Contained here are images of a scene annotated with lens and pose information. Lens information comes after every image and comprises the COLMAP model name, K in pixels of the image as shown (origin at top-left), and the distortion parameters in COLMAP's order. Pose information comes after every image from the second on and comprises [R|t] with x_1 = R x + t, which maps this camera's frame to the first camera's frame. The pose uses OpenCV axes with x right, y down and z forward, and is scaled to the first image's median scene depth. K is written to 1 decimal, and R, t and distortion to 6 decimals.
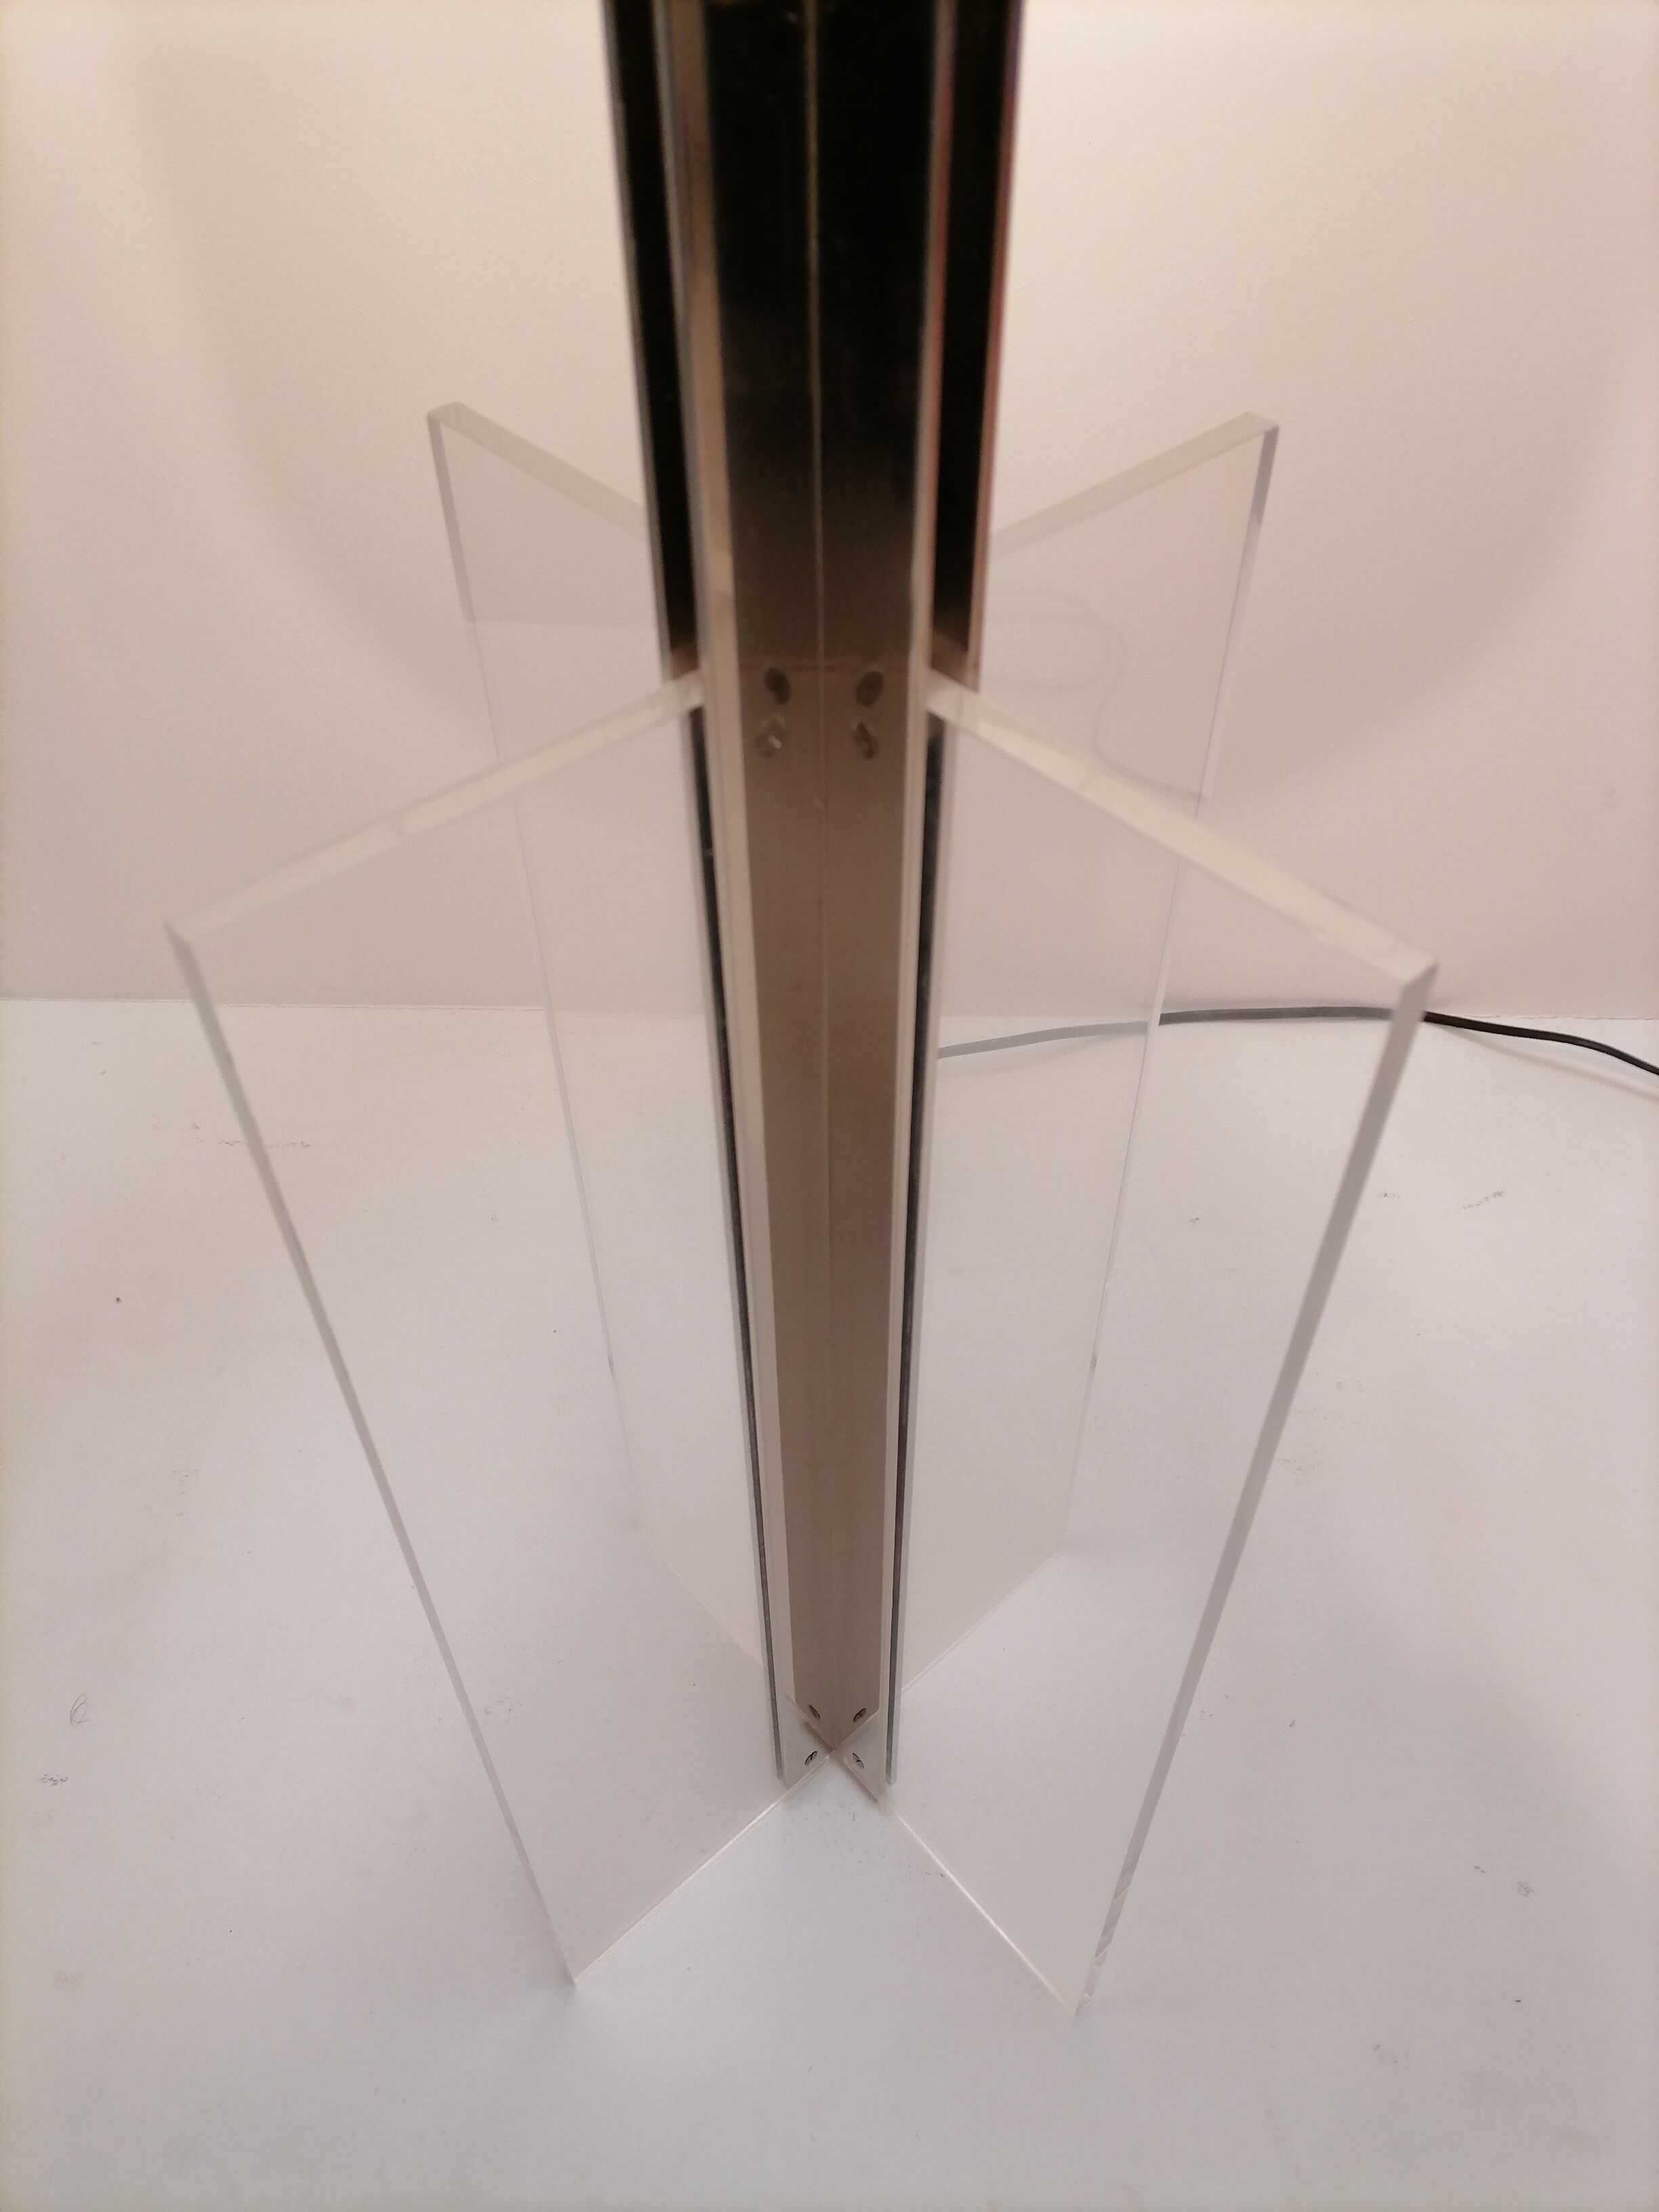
lens RADIAL K [[1661.9, 0, 831.7], [0, 1661.9, 1070.2], [0, 0, 1]] dist [0.021003, 0.001752]
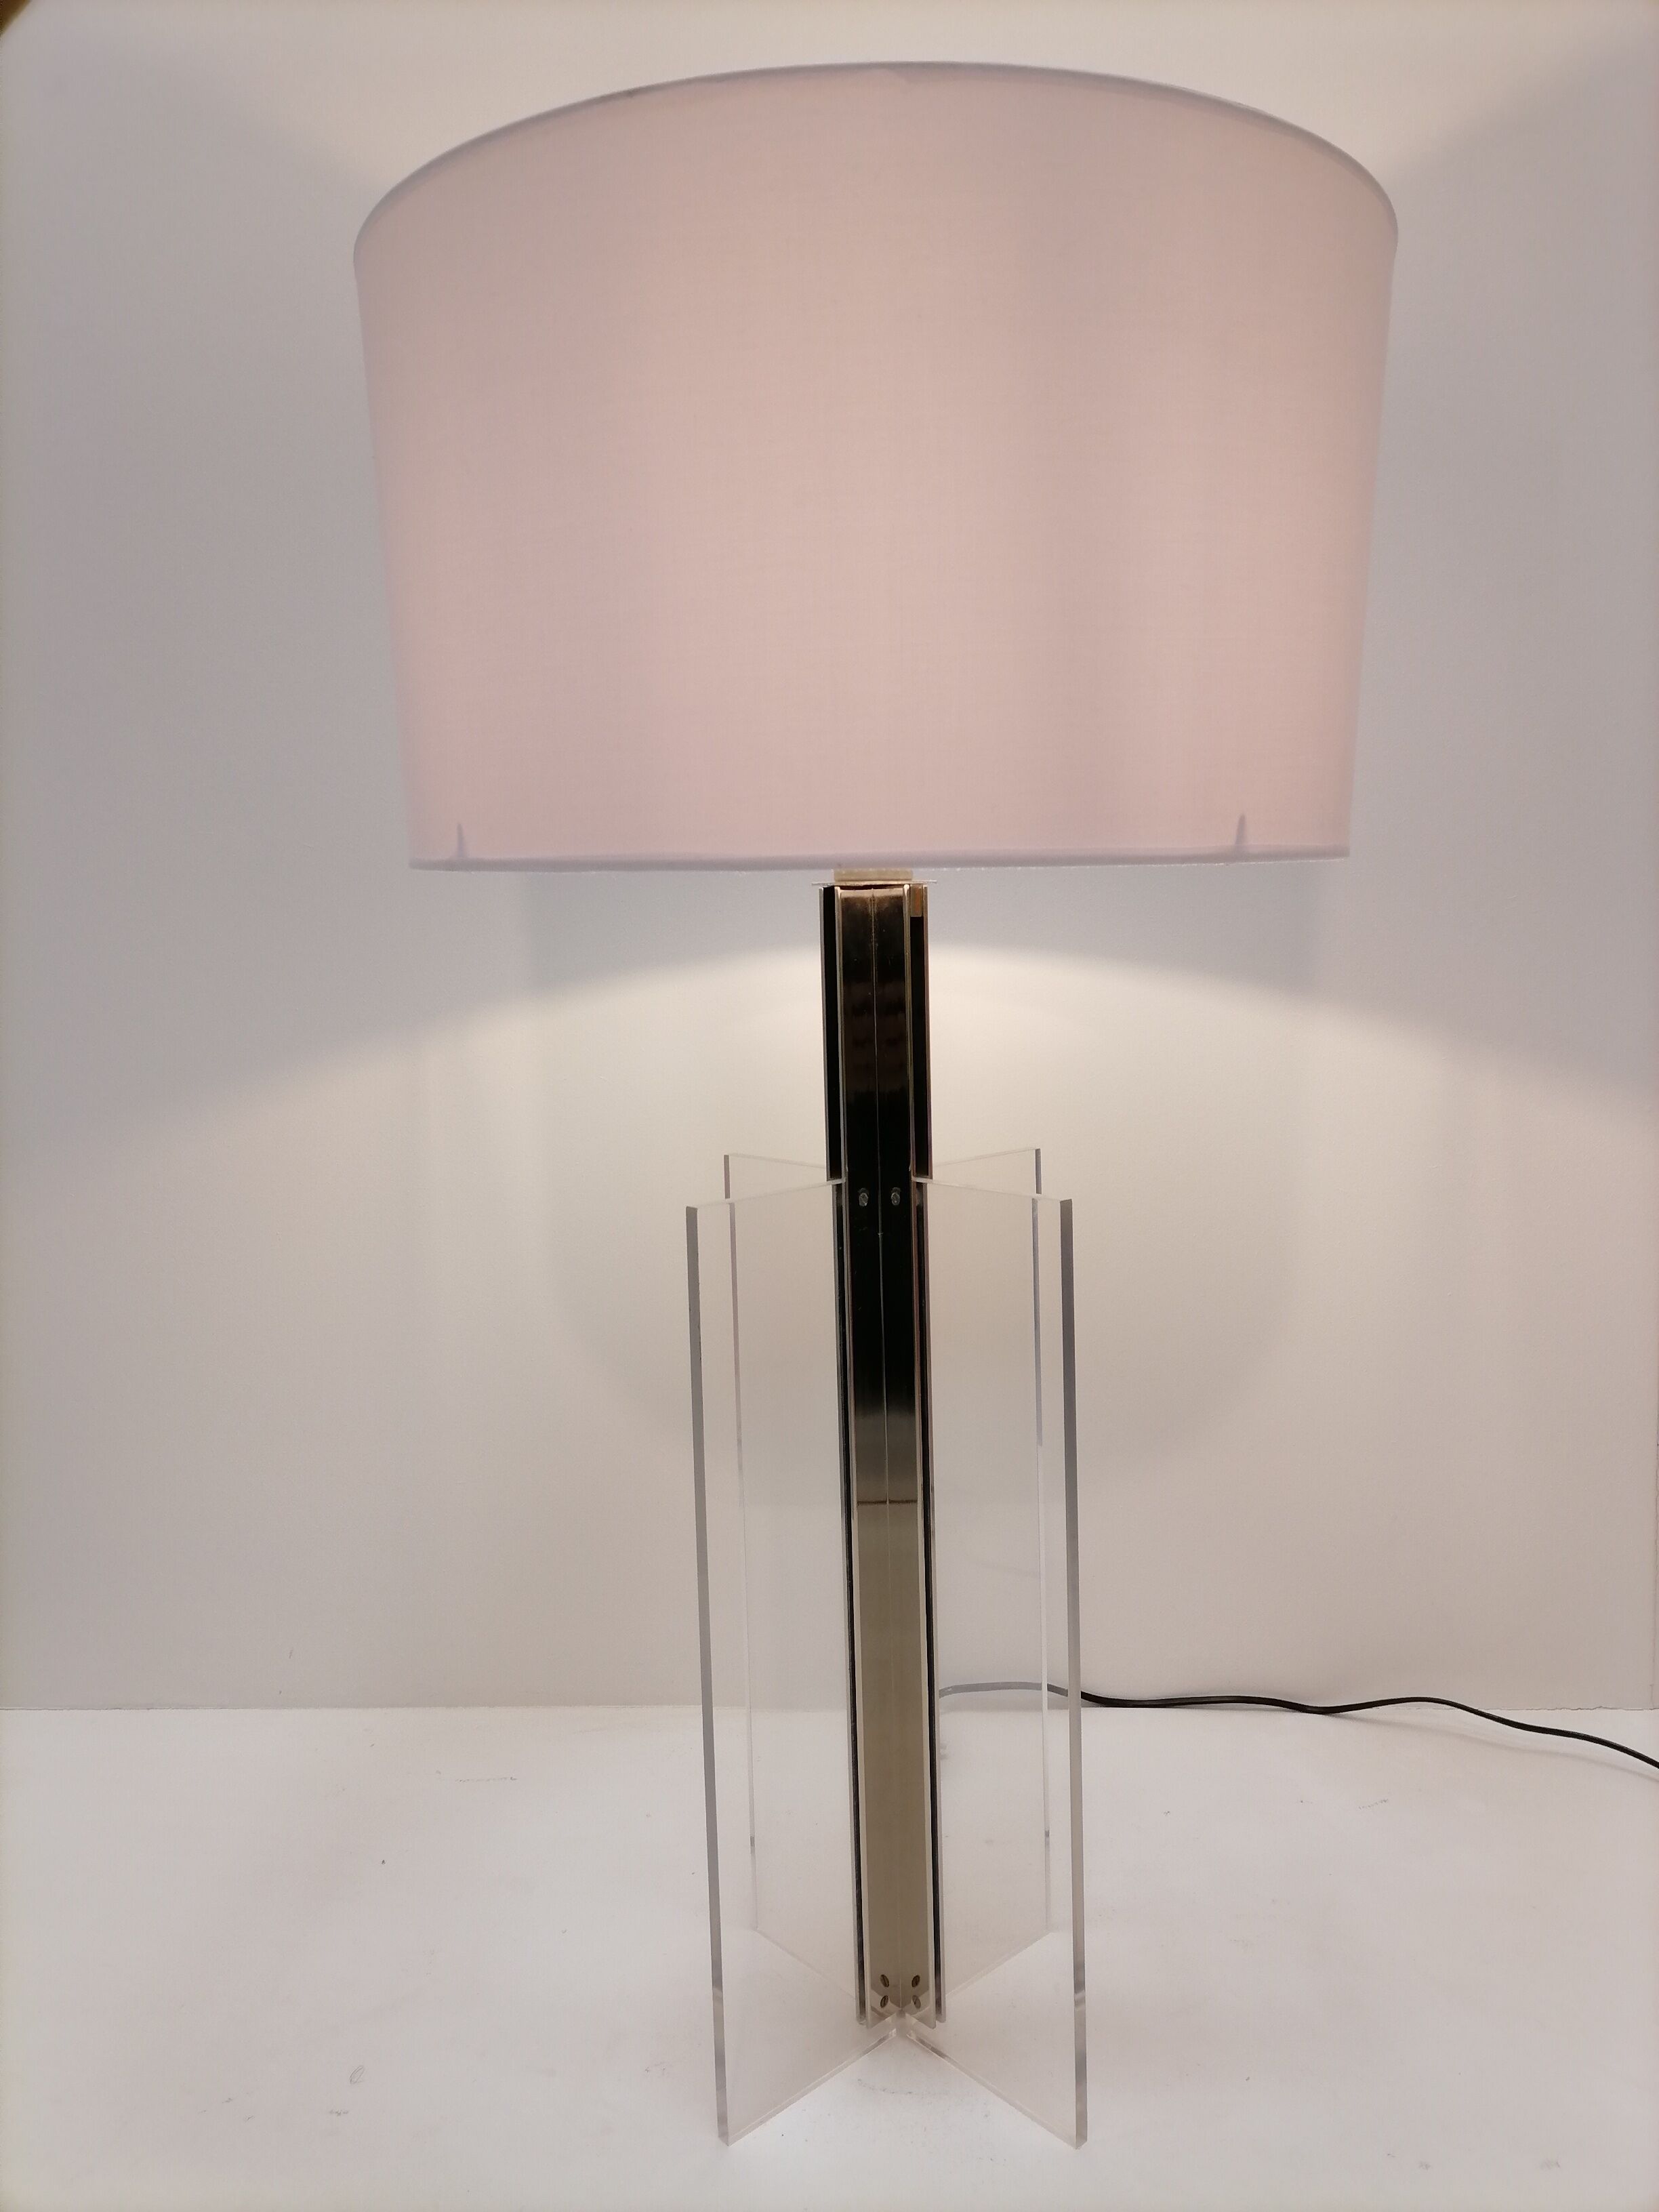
lens RADIAL K [[1661.9, 0, 817.2], [0, 1661.9, 1106.5], [0, 0, 1]] dist [0.021003, 0.001752]
pose [[0.999765, -0.019581, -0.009268, -0.042303], [0.008853, 0.759760, -0.650143, 0.764623], [0.019772, 0.649908, 0.759755, -0.647759]]
